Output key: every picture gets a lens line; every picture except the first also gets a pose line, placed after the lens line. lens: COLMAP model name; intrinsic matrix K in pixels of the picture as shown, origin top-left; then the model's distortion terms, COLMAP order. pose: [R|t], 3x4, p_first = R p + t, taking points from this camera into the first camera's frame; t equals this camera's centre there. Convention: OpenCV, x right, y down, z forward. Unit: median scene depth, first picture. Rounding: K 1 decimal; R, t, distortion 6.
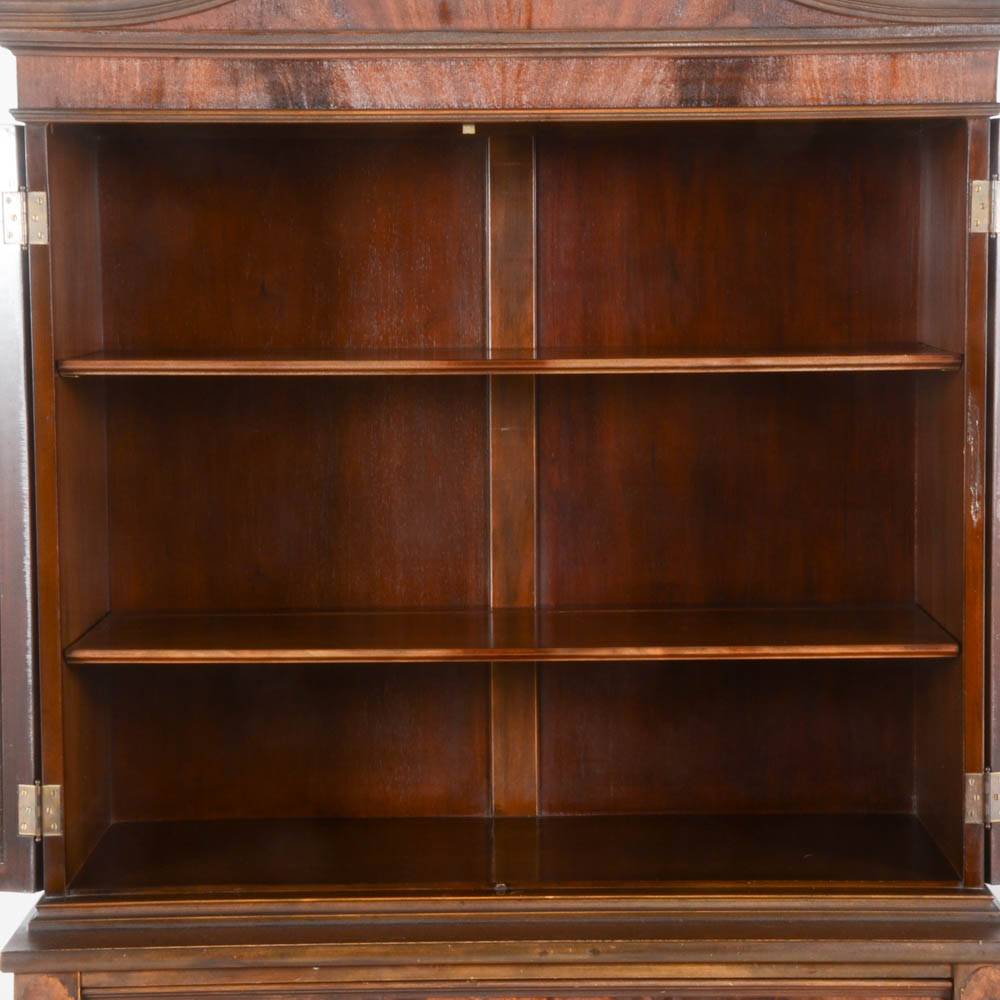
lens RADIAL K [[2535.8, 0, 500.0], [0, 2535.8, 500.0], [0, 0, 1]] dist [0.193444, 0.626389]
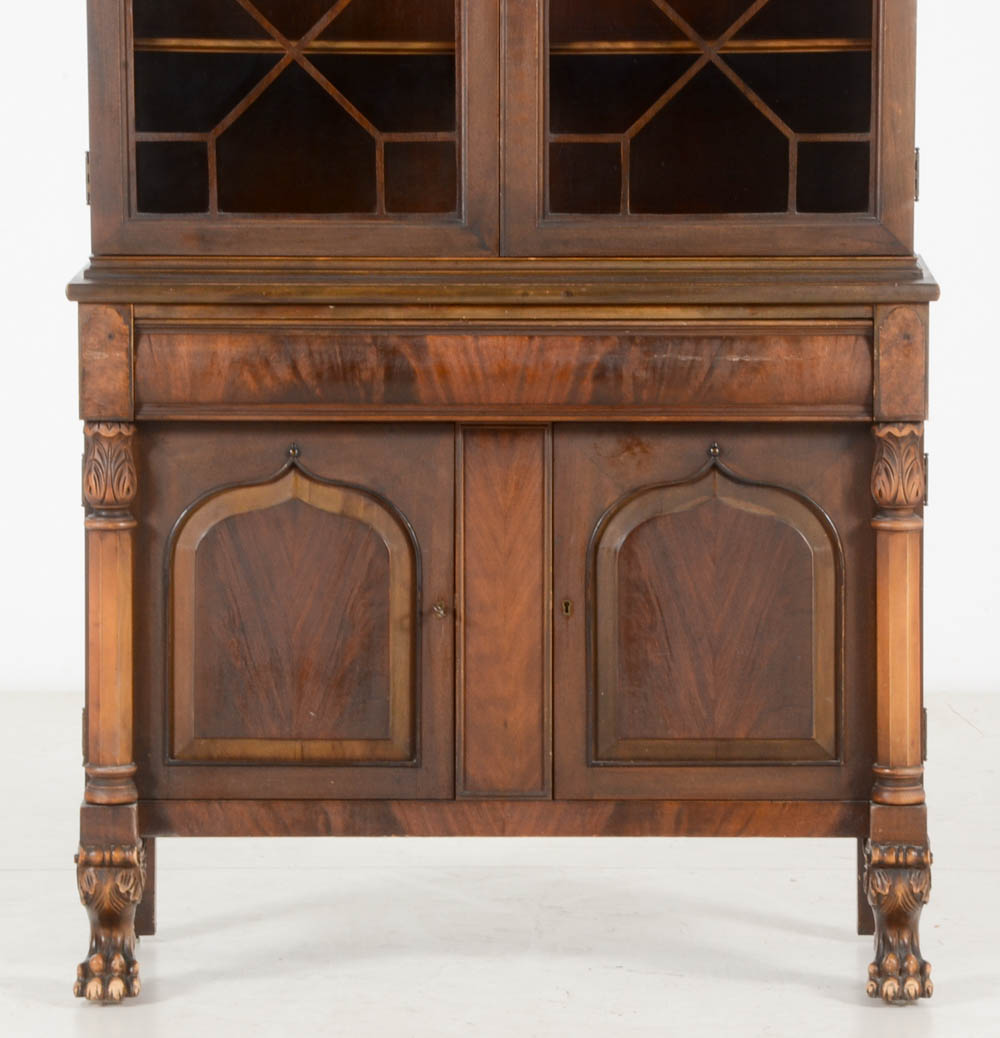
lens RADIAL K [[6030.4, 0, 500.0], [0, 6030.4, 519.0], [0, 0, 1]] dist [1.126758, -5.000386]
pose [[0.999866, 0.007341, -0.014658, 0.046799], [-0.006840, 0.999401, 0.033925, 0.185271], [0.014898, -0.033820, 0.999317, -1.777277]]
